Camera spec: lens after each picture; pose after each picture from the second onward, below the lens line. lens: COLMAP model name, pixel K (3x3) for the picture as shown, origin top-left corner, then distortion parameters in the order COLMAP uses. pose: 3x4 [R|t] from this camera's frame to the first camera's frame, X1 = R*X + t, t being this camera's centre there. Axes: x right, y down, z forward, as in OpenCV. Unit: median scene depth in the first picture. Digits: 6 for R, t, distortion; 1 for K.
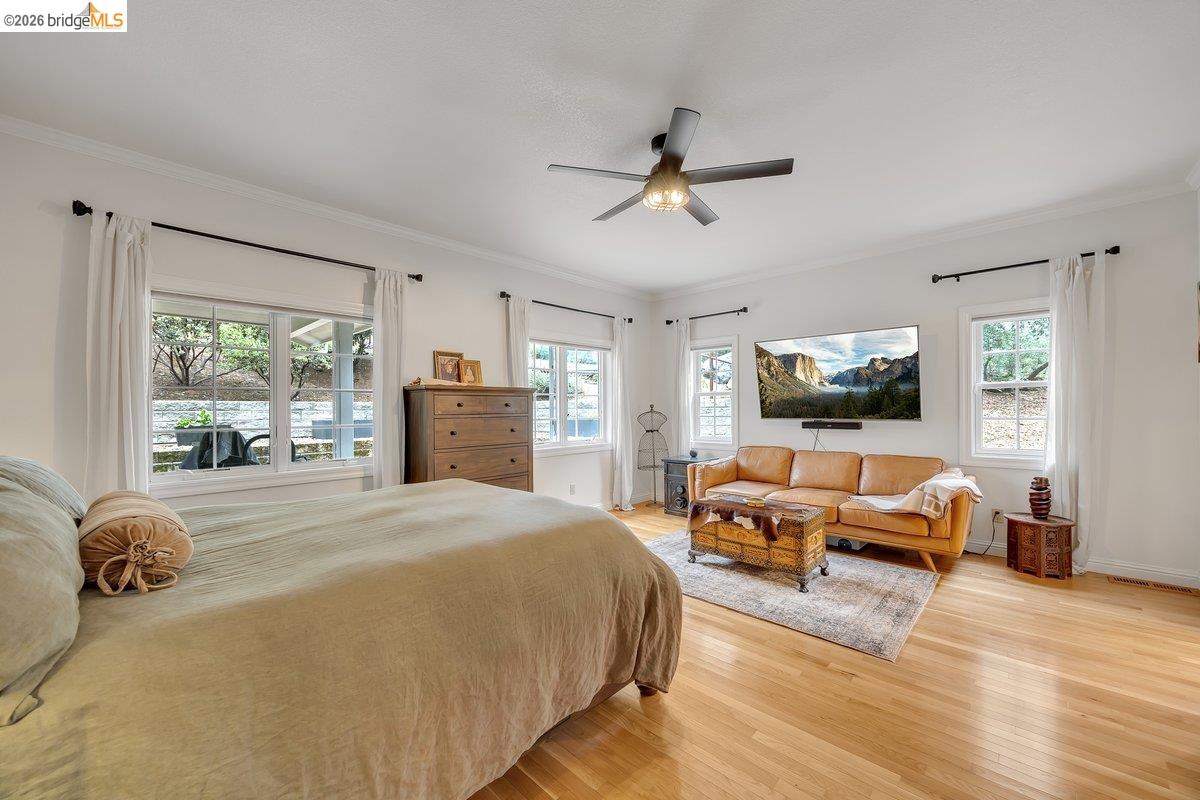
lens RADIAL K [[471.5, 0, 592.9], [0, 471.5, 406.3], [0, 0, 1]] dist [0.000238, -0.000315]
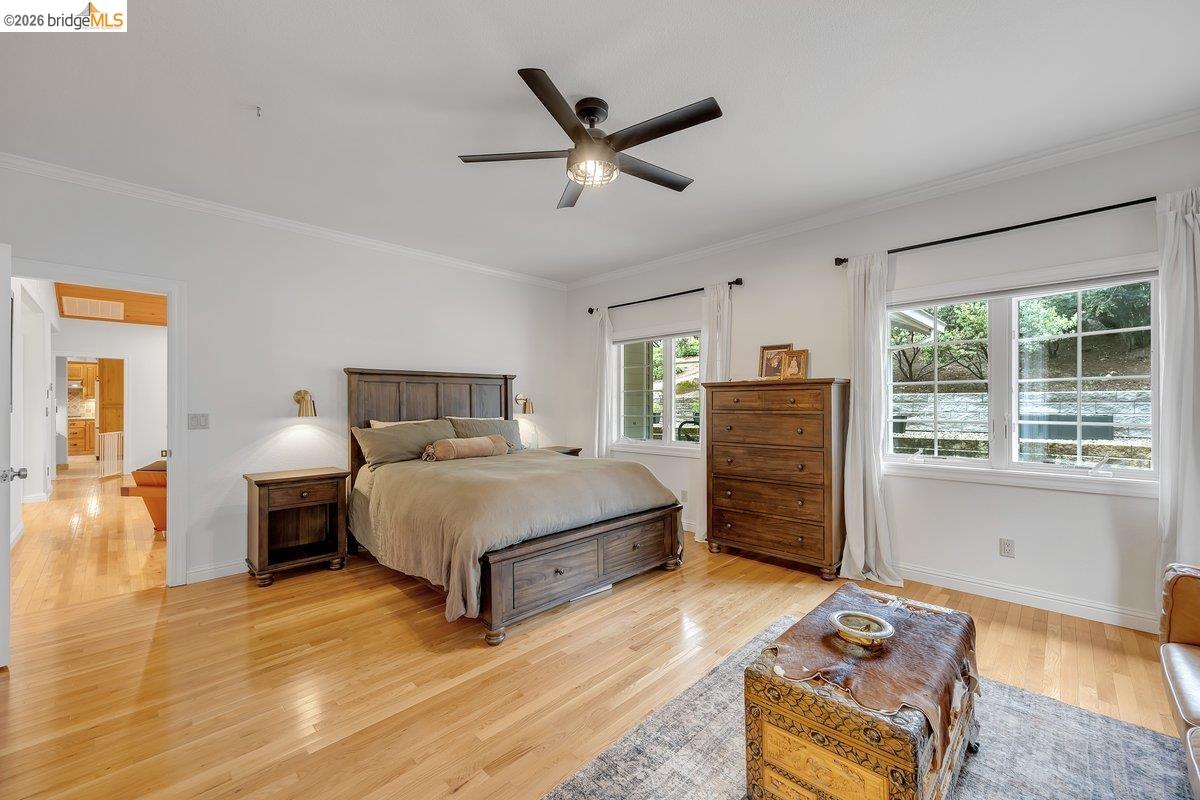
lens RADIAL K [[471.5, 0, 601.7], [0, 471.5, 402.2], [0, 0, 1]] dist [0.000238, -0.000315]
pose [[-0.025031, 0.010437, -0.999632, 0.655022], [0.004346, 0.999937, 0.010331, -0.009688], [0.999677, -0.004086, -0.025075, 0.652421]]
